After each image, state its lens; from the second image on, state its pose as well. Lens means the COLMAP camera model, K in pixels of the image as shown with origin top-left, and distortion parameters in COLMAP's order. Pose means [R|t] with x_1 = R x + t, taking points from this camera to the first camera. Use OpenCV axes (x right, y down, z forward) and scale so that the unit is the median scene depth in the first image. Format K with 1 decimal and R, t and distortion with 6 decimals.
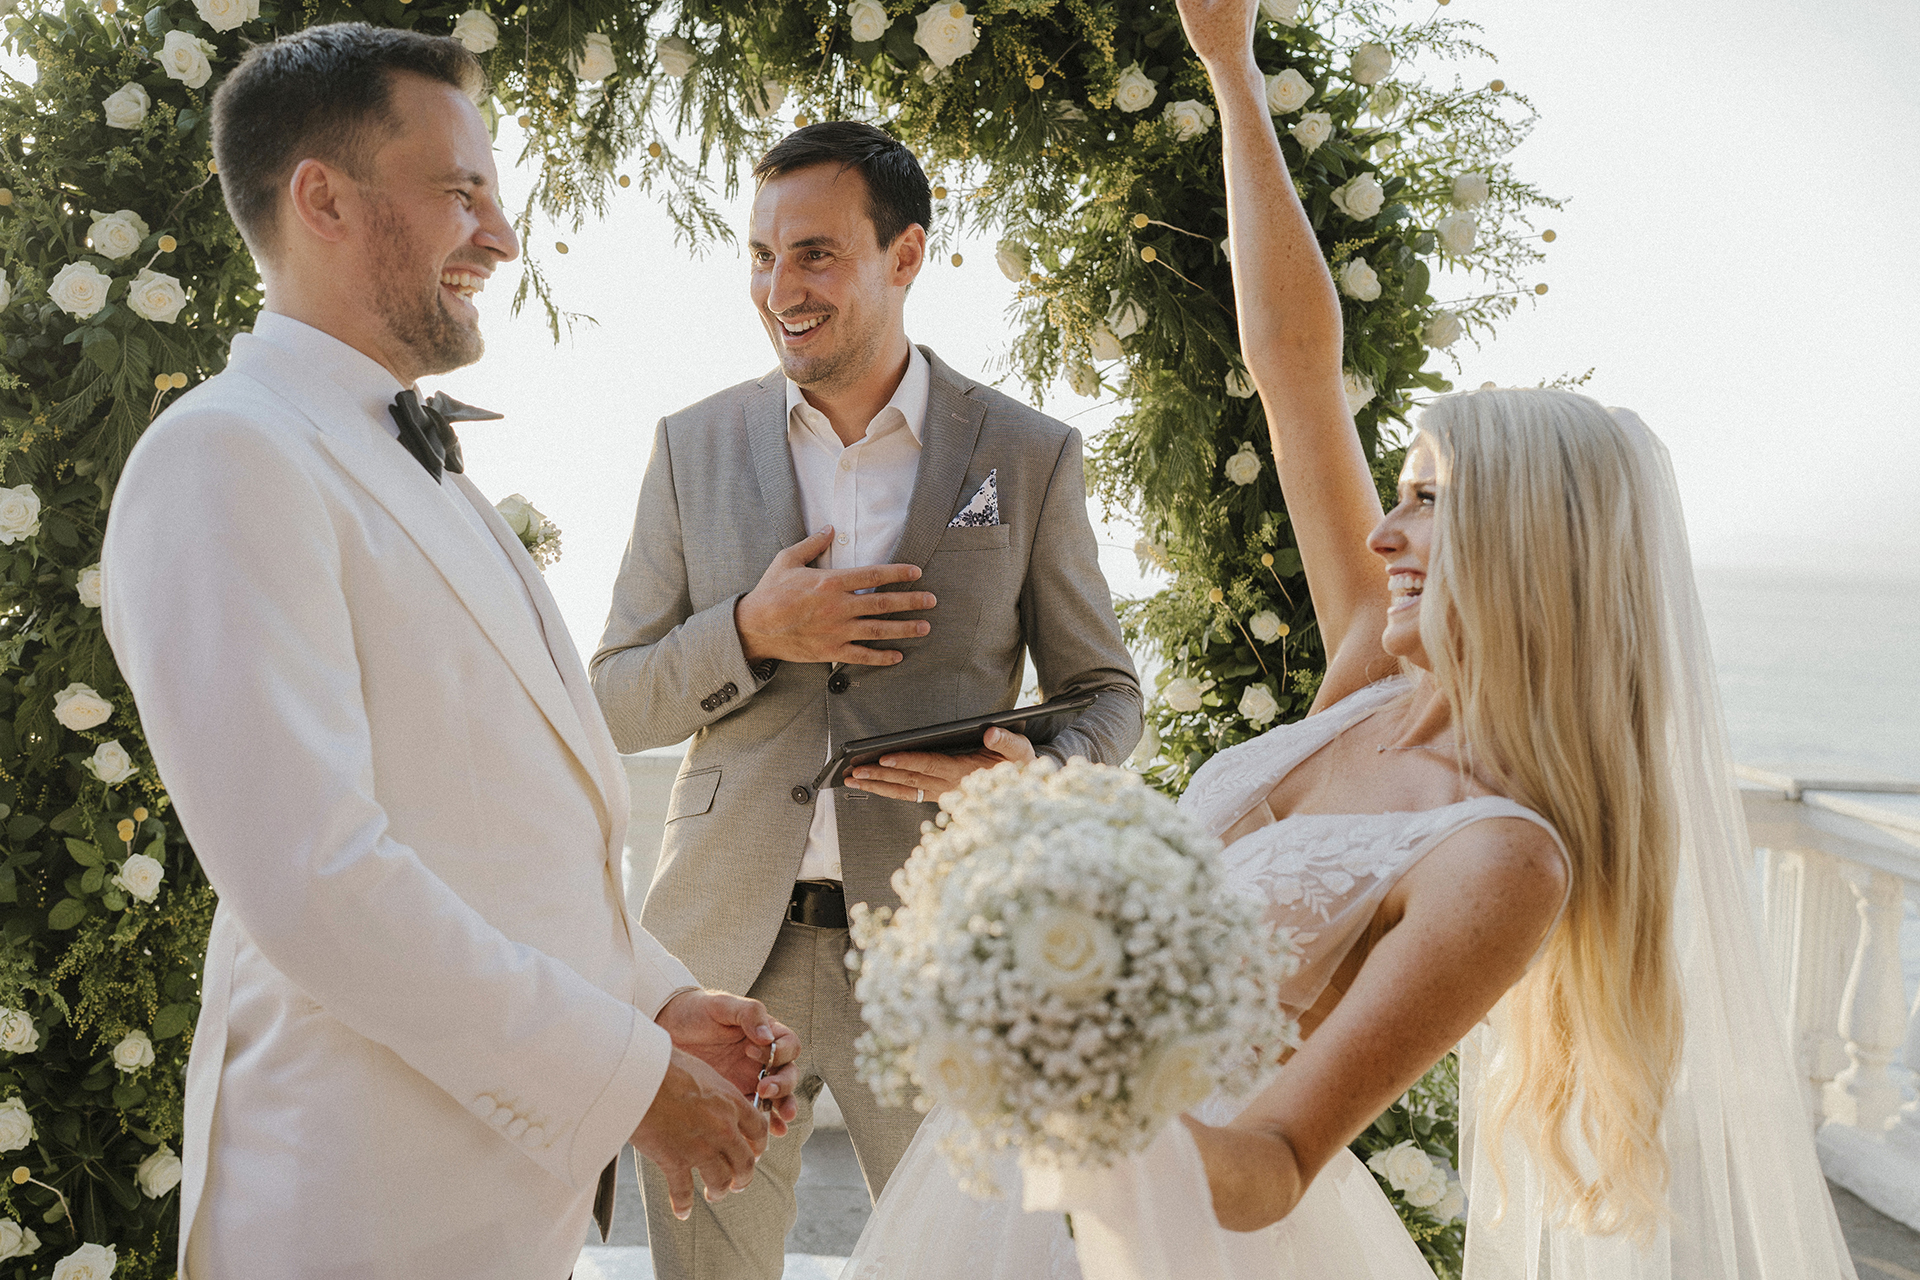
lens RADIAL K [[1999.4, 0, 947.1], [0, 1999.4, 643.2], [0, 0, 1]] dist [-0.013280, 0.000000]
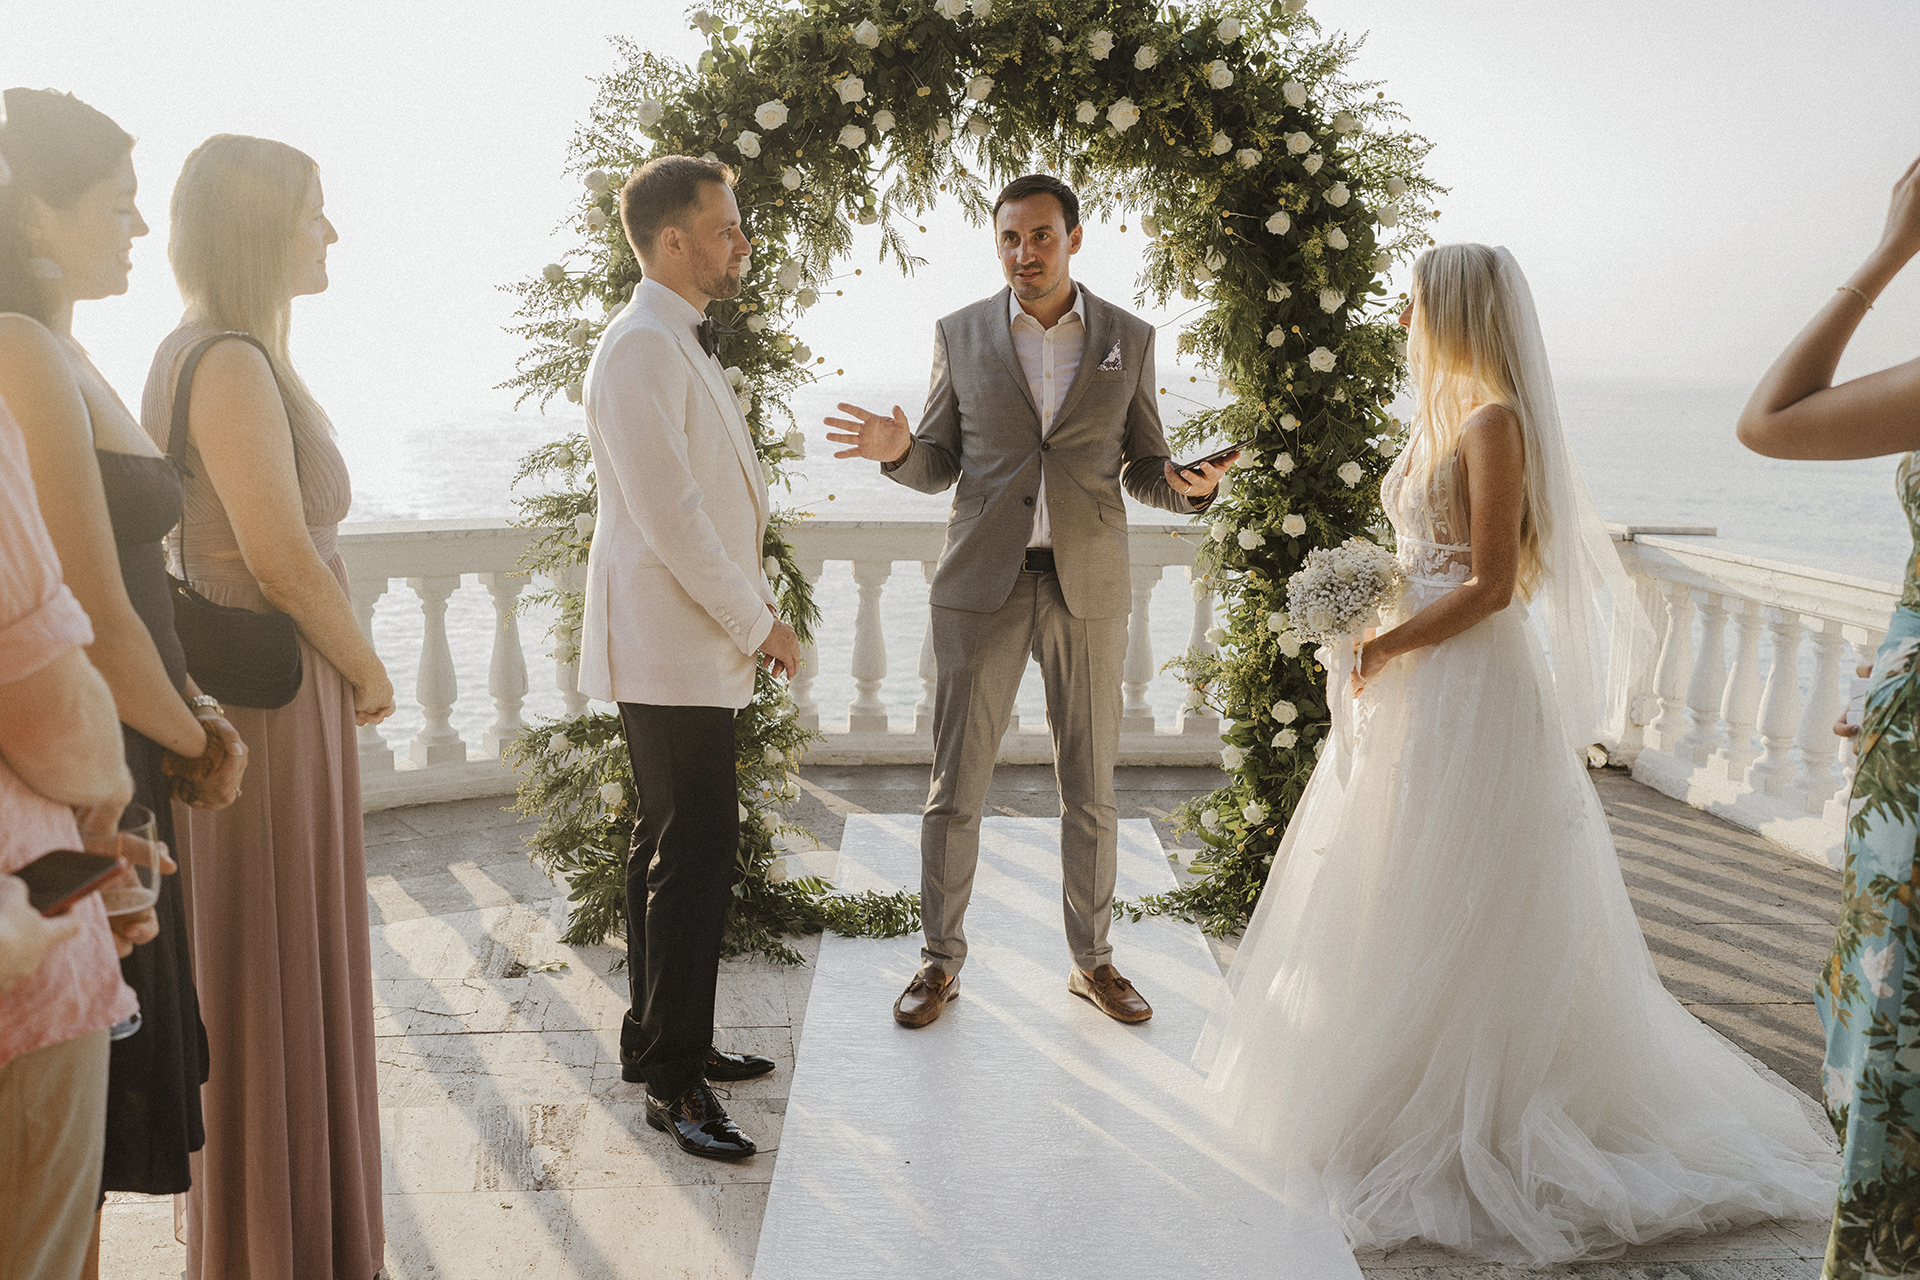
lens RADIAL K [[1999.4, 0, 944.7], [0, 1999.4, 656.9], [0, 0, 1]] dist [-0.013280, 0.000000]
pose [[0.999809, -0.018017, 0.007578, -0.187680], [0.017222, 0.995384, 0.094411, 0.028666], [-0.009244, -0.094263, 0.995504, -0.920711]]
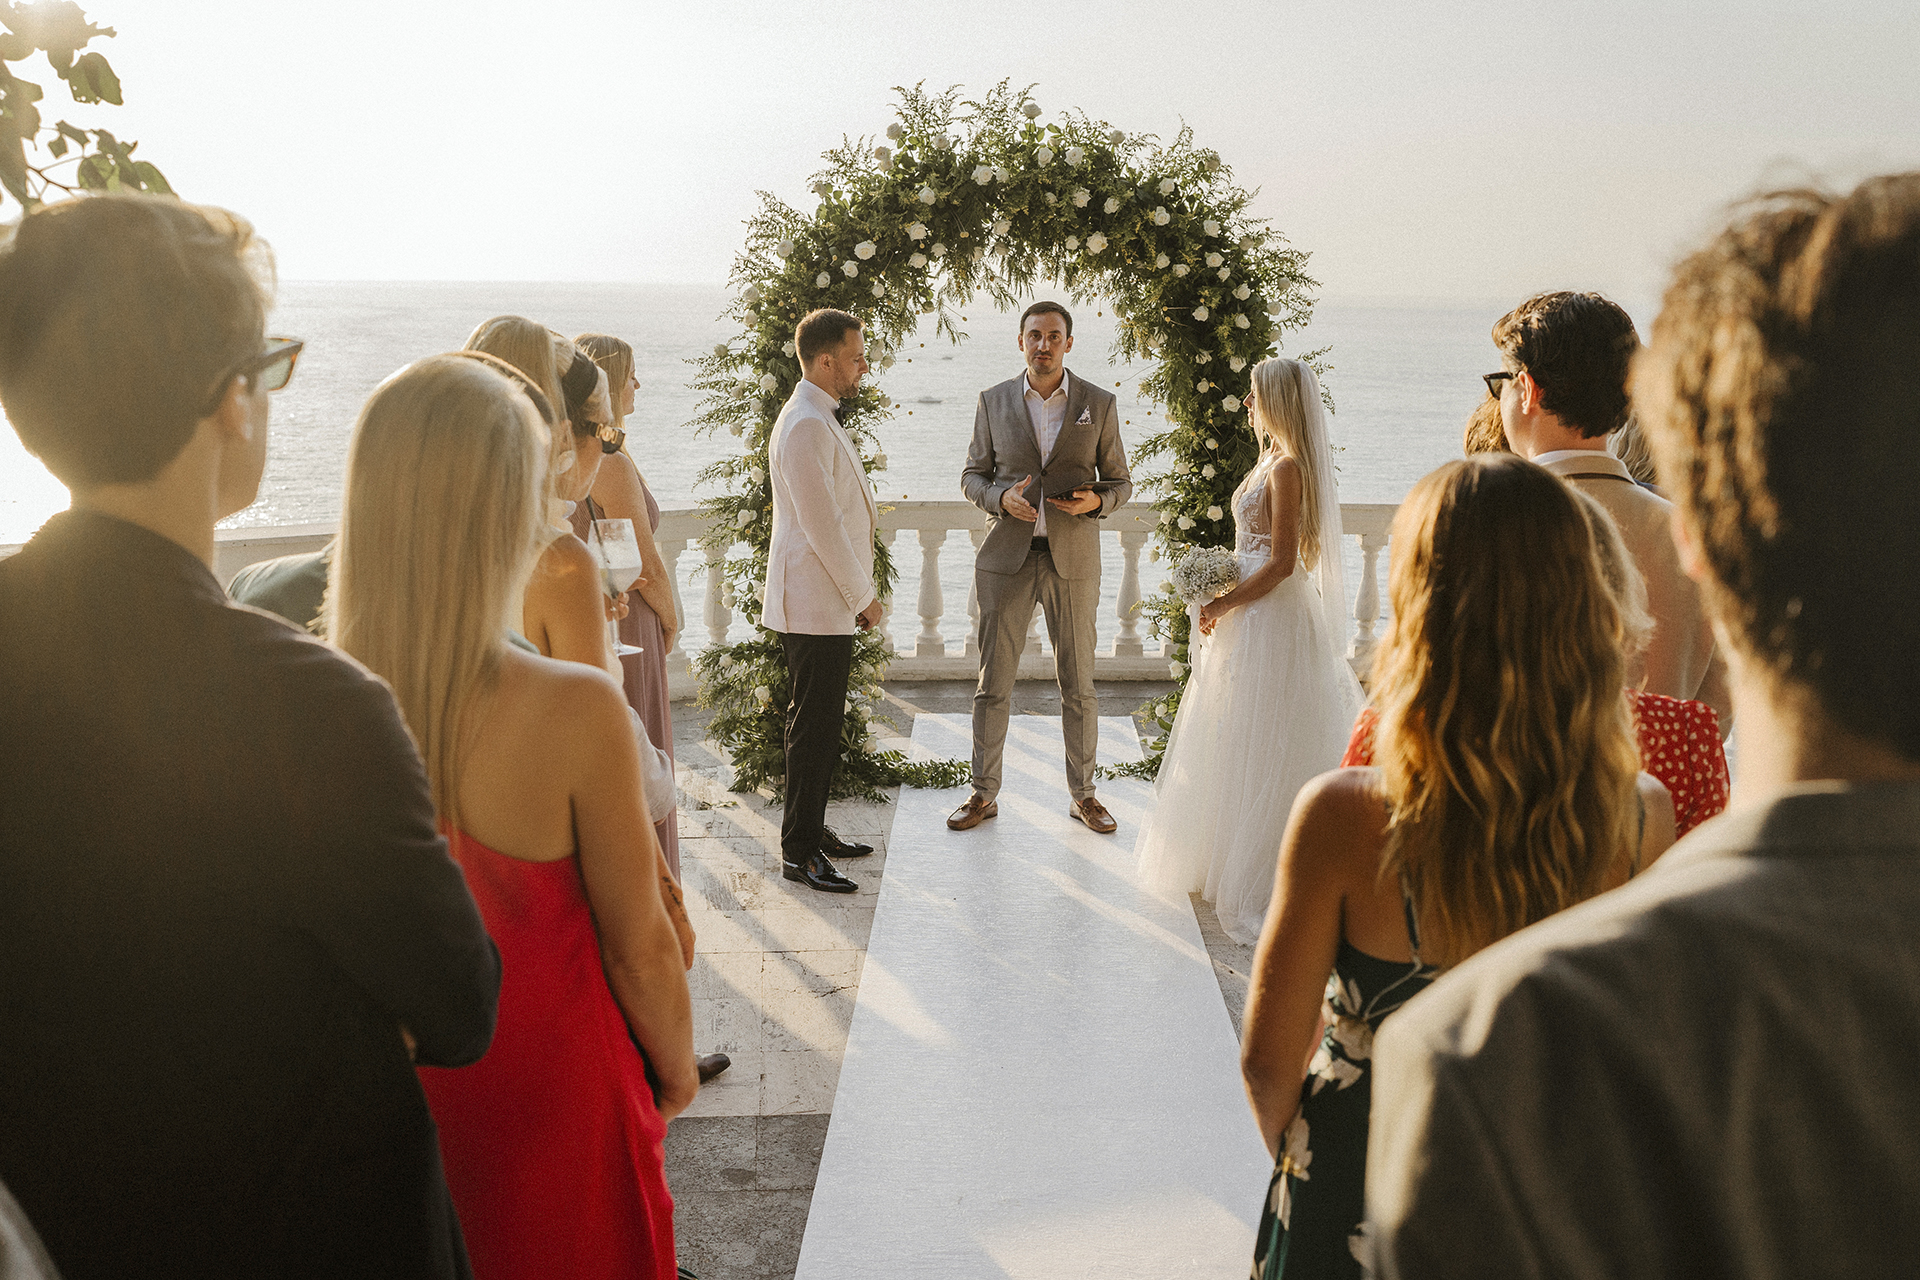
lens RADIAL K [[1999.4, 0, 948.5], [0, 1999.4, 646.5], [0, 0, 1]] dist [-0.013280, 0.000000]
pose [[0.999516, -0.022049, -0.021968, -0.158254], [0.024554, 0.992325, 0.121198, -0.076609], [0.019127, -0.121679, 0.992385, -1.867645]]
